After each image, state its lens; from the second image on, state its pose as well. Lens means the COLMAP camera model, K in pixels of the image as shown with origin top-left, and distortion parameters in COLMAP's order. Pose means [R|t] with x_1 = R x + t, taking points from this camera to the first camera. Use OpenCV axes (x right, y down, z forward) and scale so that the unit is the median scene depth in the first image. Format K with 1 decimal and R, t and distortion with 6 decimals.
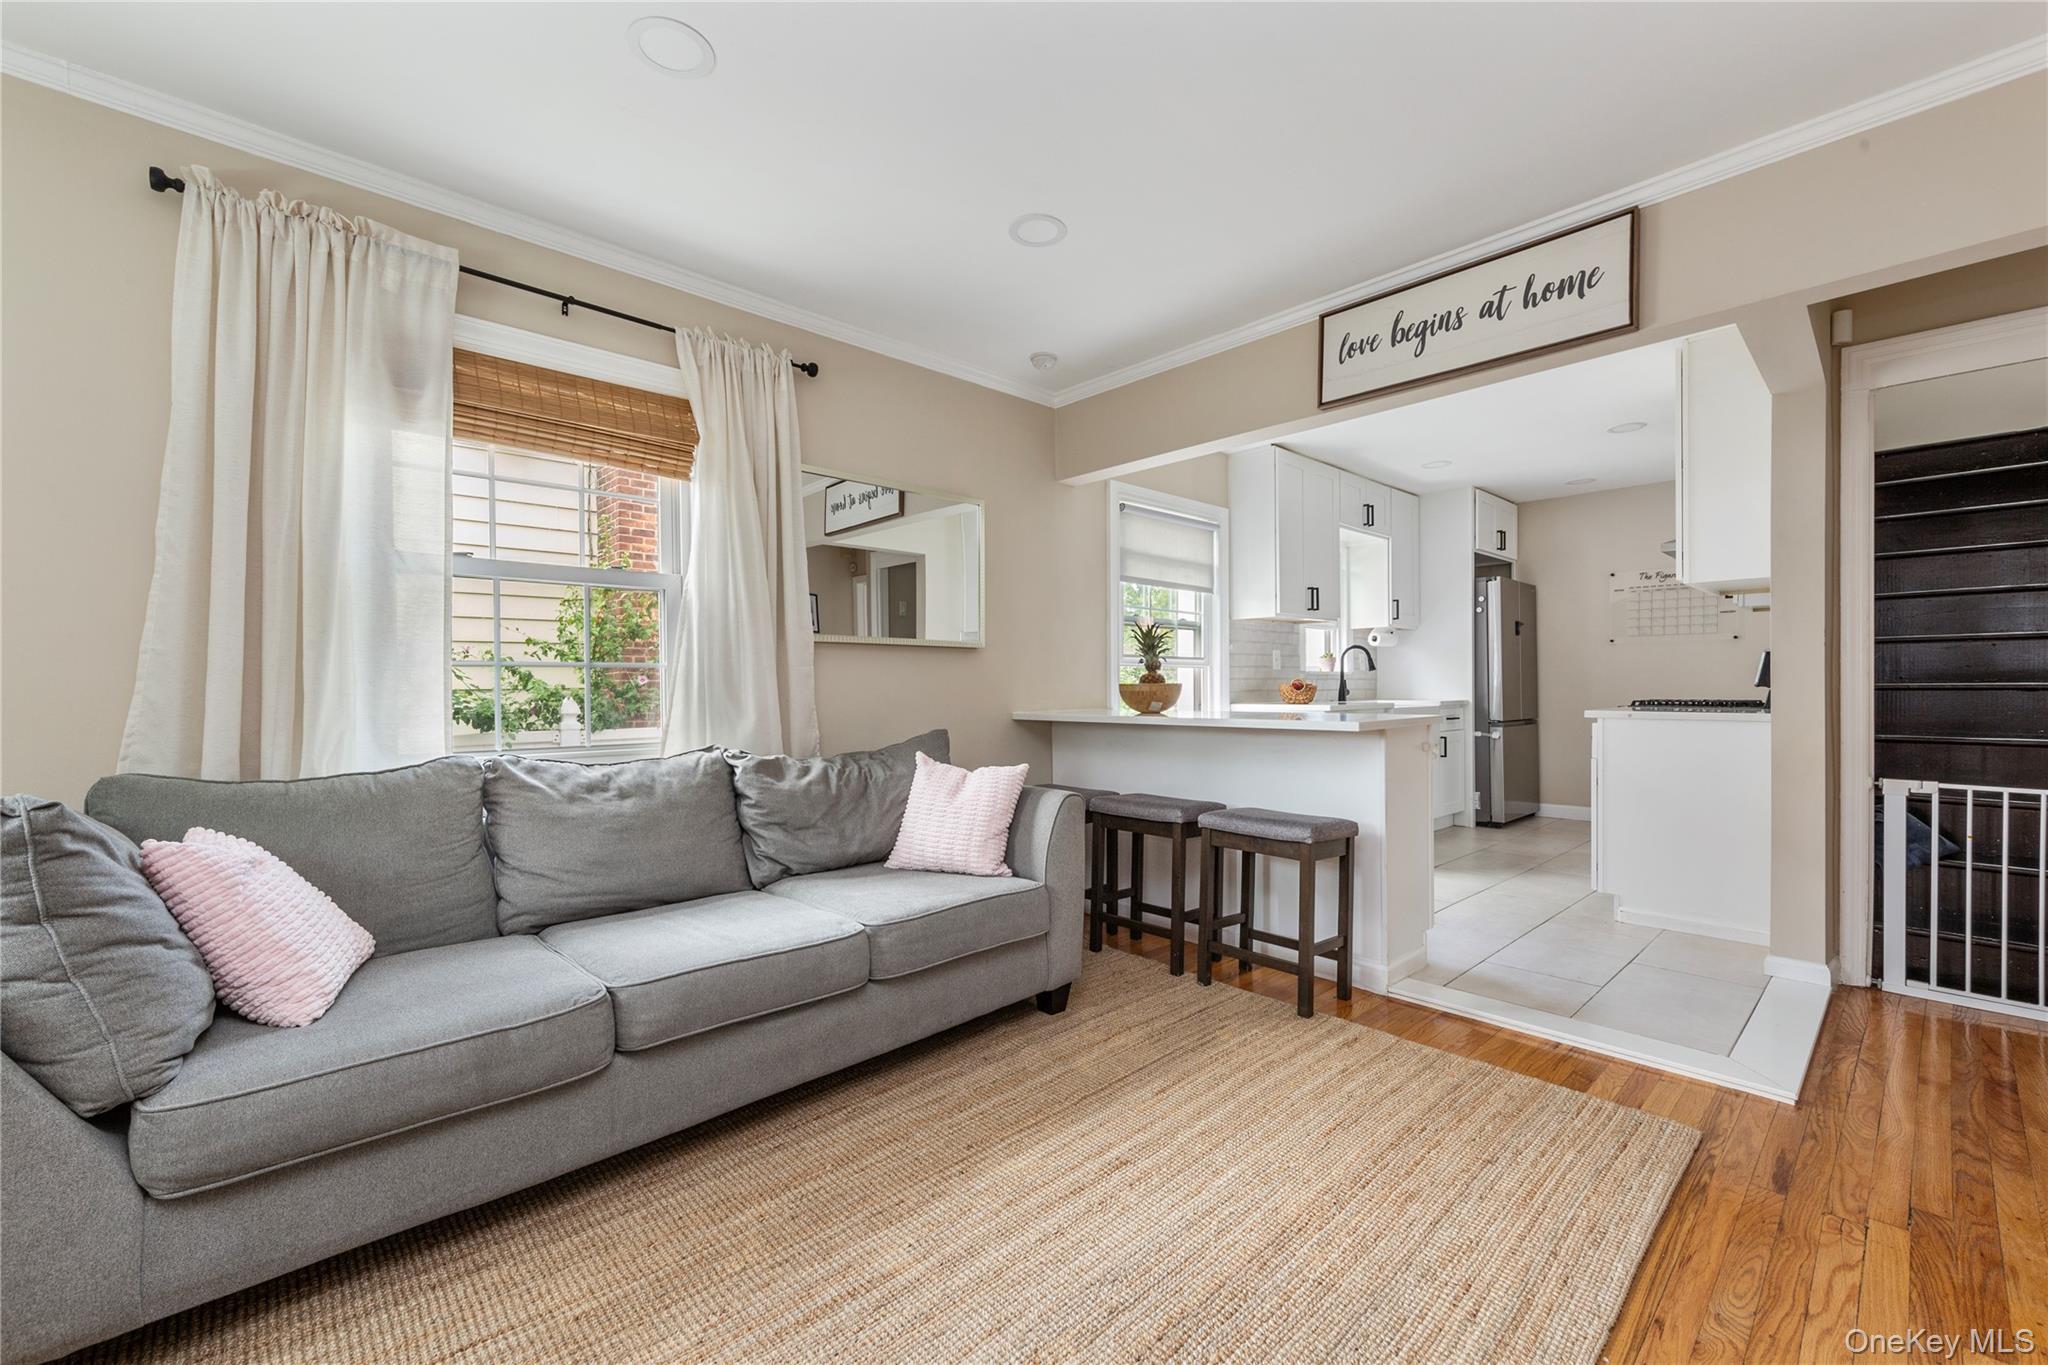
lens RADIAL K [[849.7, 0, 1009.7], [0, 849.7, 690.2], [0, 0, 1]] dist [0.004661, -0.000172]
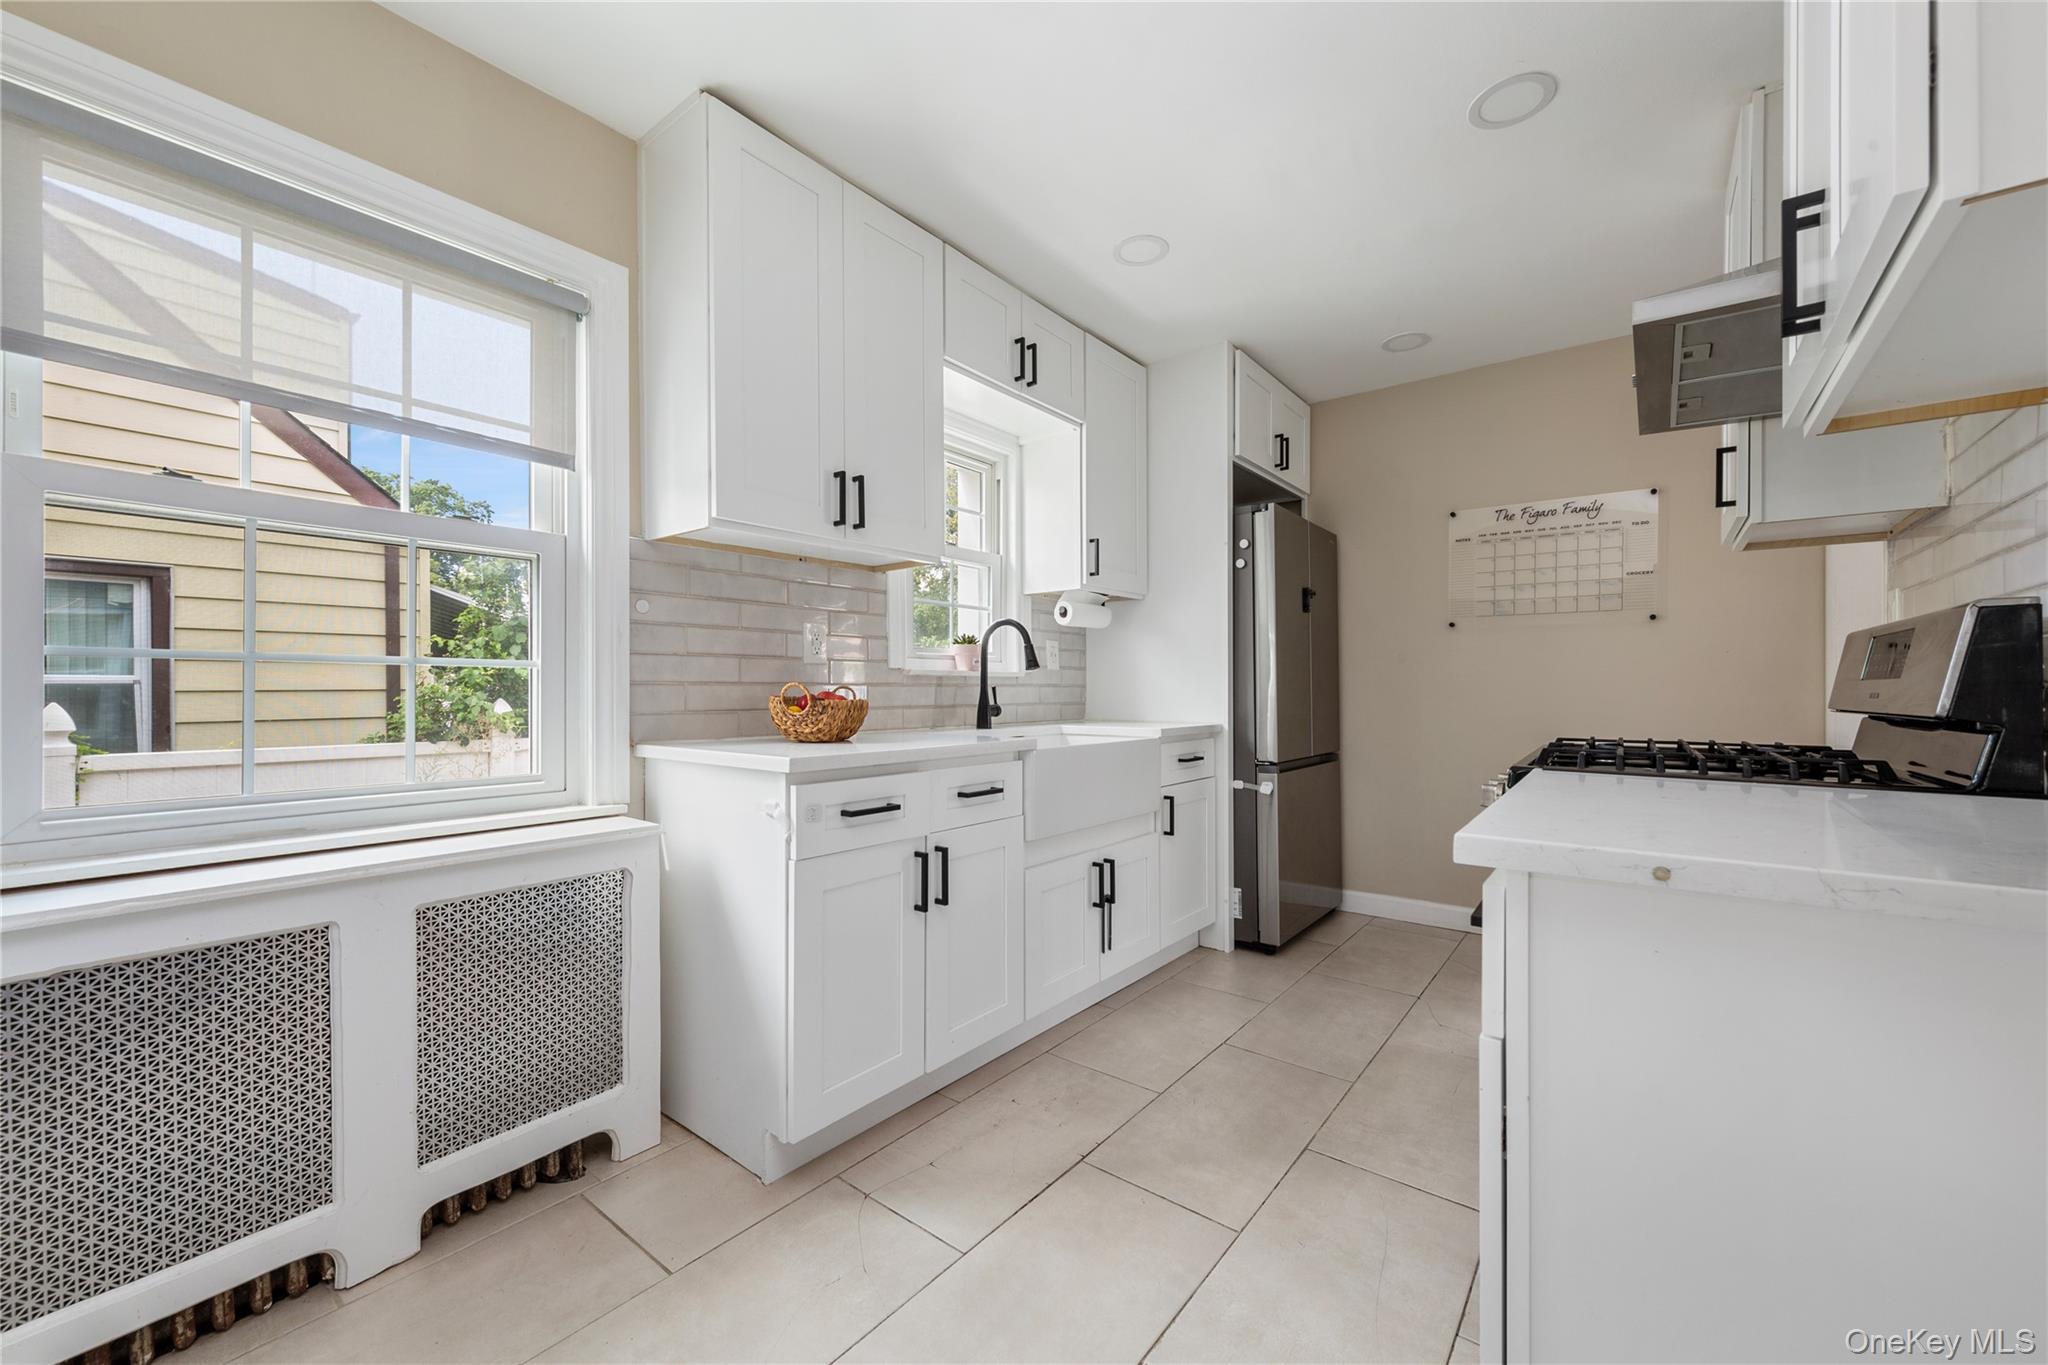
lens RADIAL K [[794.2, 0, 1026.8], [0, 794.2, 689.9], [0, 0, 1]] dist [0.008871, 0.000154]
pose [[0.987355, 0.004793, 0.158454, 0.330443], [-0.003705, 0.999968, -0.007158, -0.006817], [-0.158483, 0.006480, 0.987340, 0.506059]]
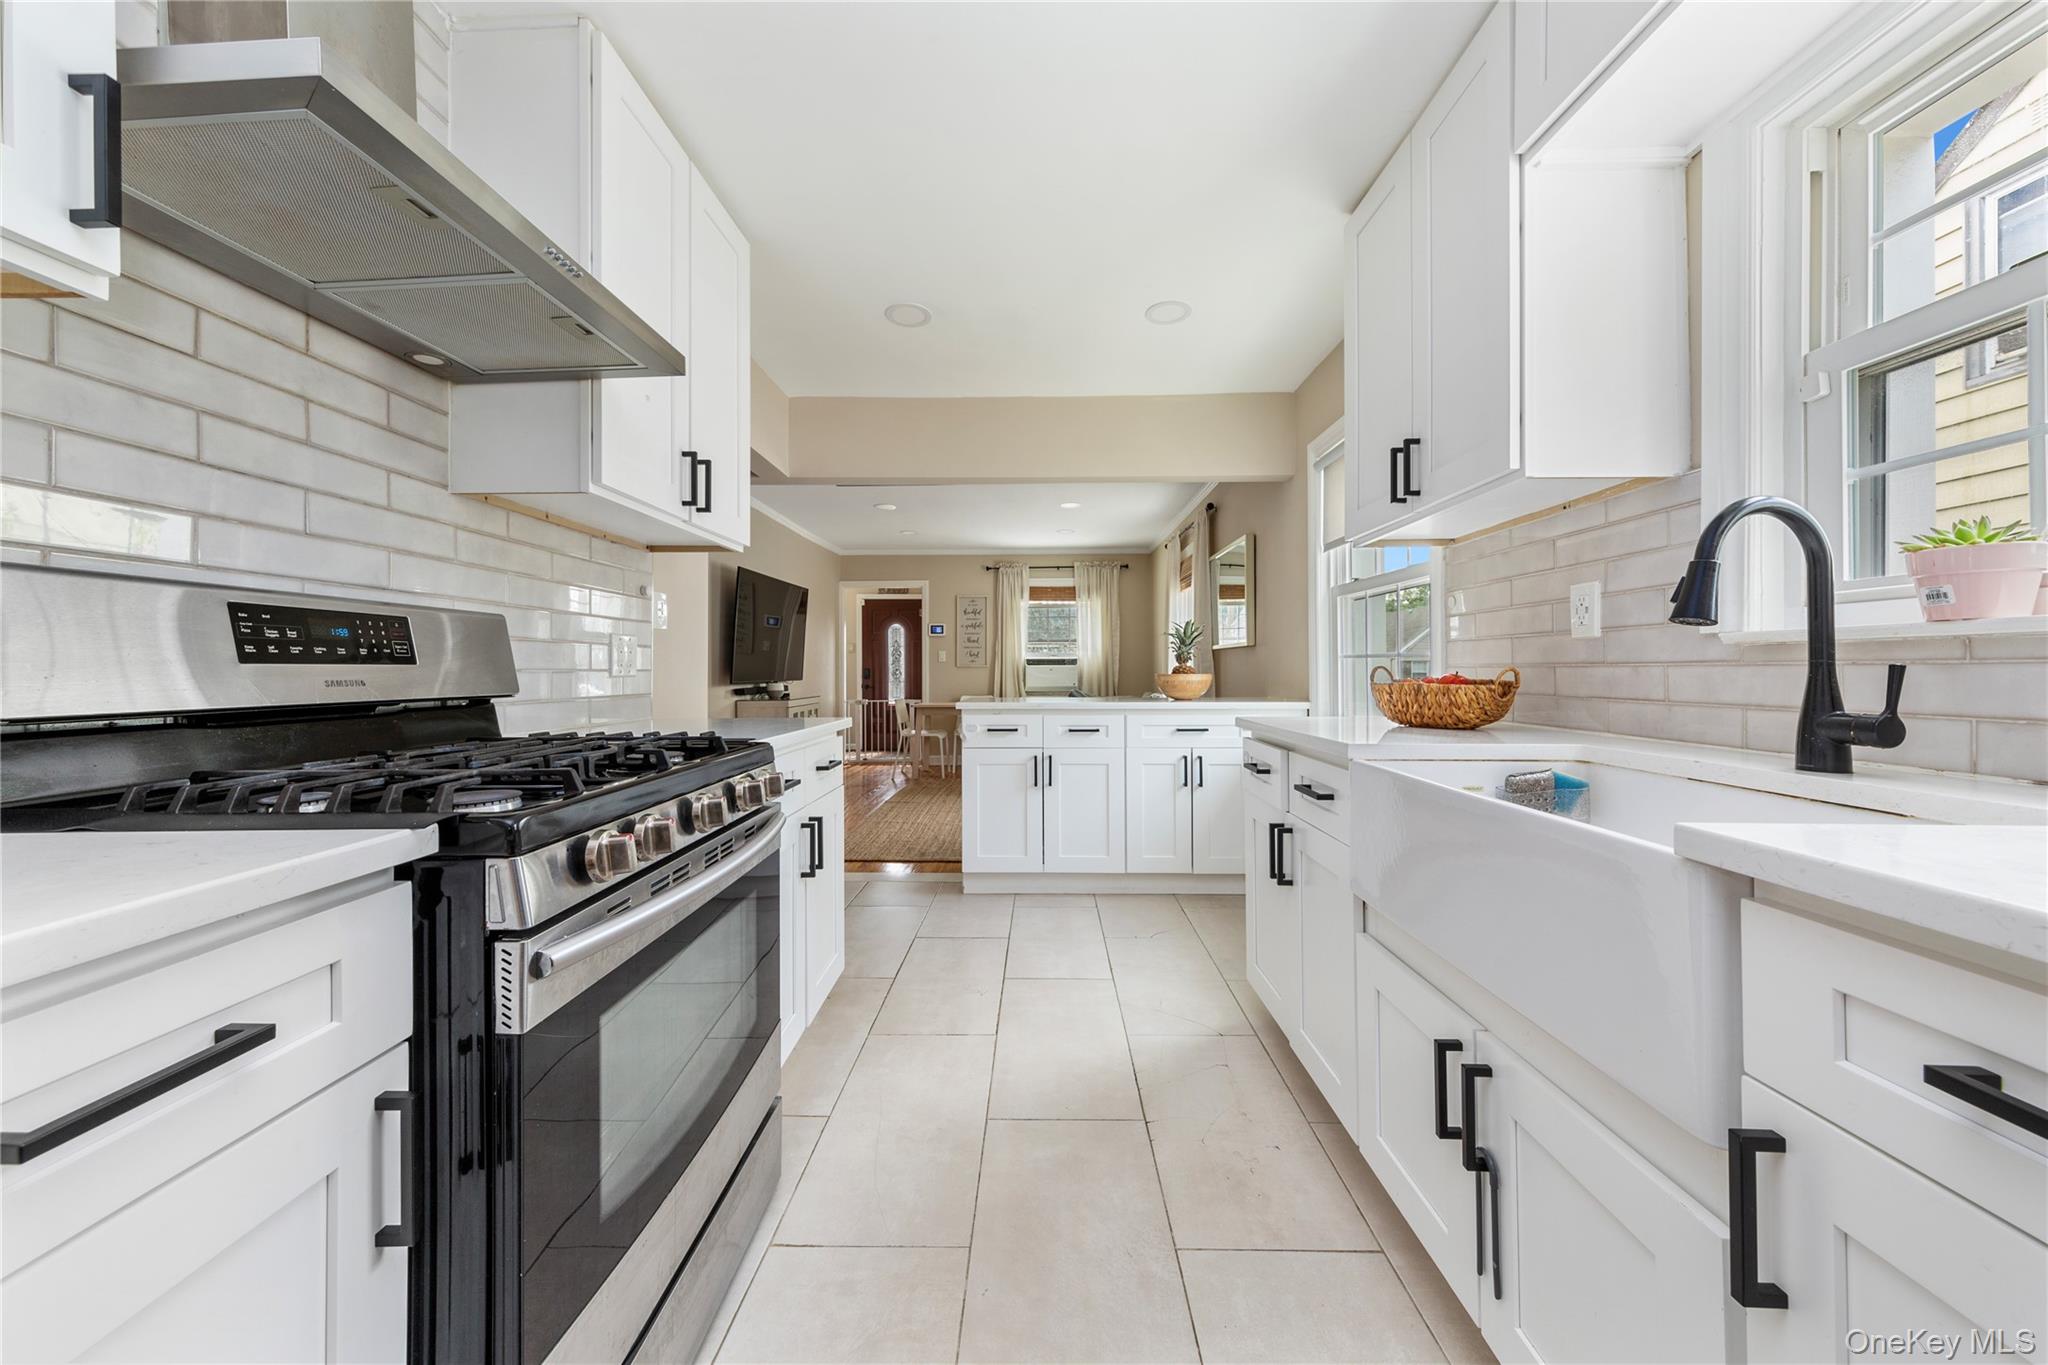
lens RADIAL K [[679.4, 0, 1026.8], [0, 679.4, 668.2], [0, 0, 1]] dist [0.000060, -0.000001]
pose [[-0.687616, 0.004425, -0.726061, 0.564623], [0.002671, 0.999990, 0.003565, -0.011331], [0.726070, 0.000512, -0.687621, 0.857833]]
